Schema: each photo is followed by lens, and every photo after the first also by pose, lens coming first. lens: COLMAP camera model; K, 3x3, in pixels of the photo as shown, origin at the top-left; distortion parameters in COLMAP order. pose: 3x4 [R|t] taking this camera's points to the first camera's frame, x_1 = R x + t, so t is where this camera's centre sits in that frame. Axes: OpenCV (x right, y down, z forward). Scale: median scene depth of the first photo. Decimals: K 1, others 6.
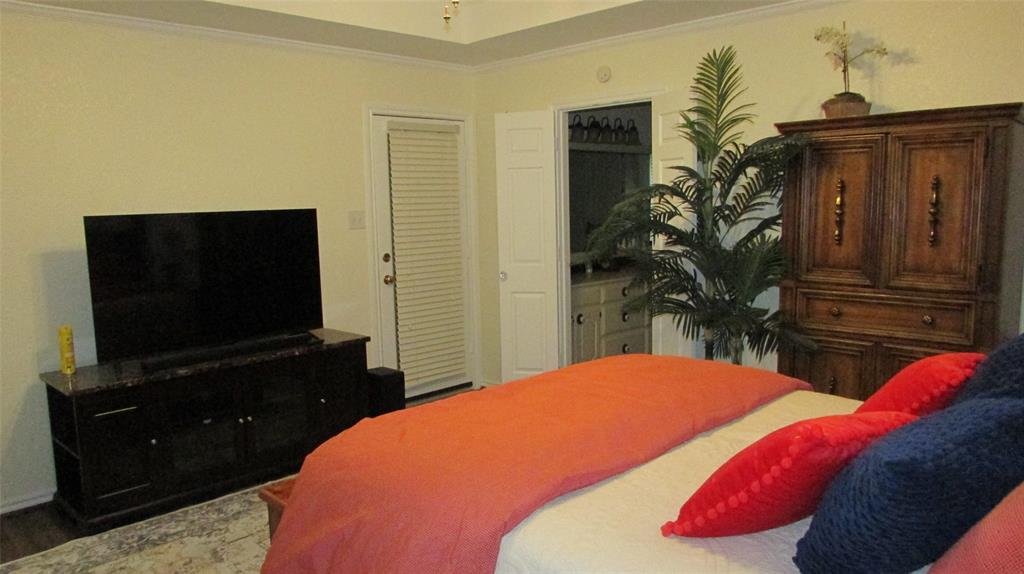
lens RADIAL K [[728.1, 0, 508.5], [0, 728.1, 292.5], [0, 0, 1]] dist [-0.044173, 0.005530]
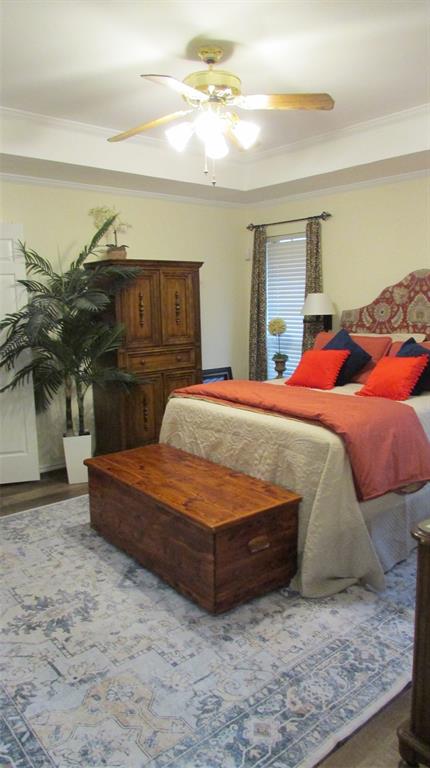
lens RADIAL K [[546.1, 0, 215.1], [0, 546.1, 387.3], [0, 0, 1]] dist [-0.044173, 0.005530]
pose [[0.087191, -0.137508, 0.986656, -0.995144], [0.152567, 0.980587, 0.123179, -0.059289], [-0.984439, 0.139791, 0.106477, 0.697258]]
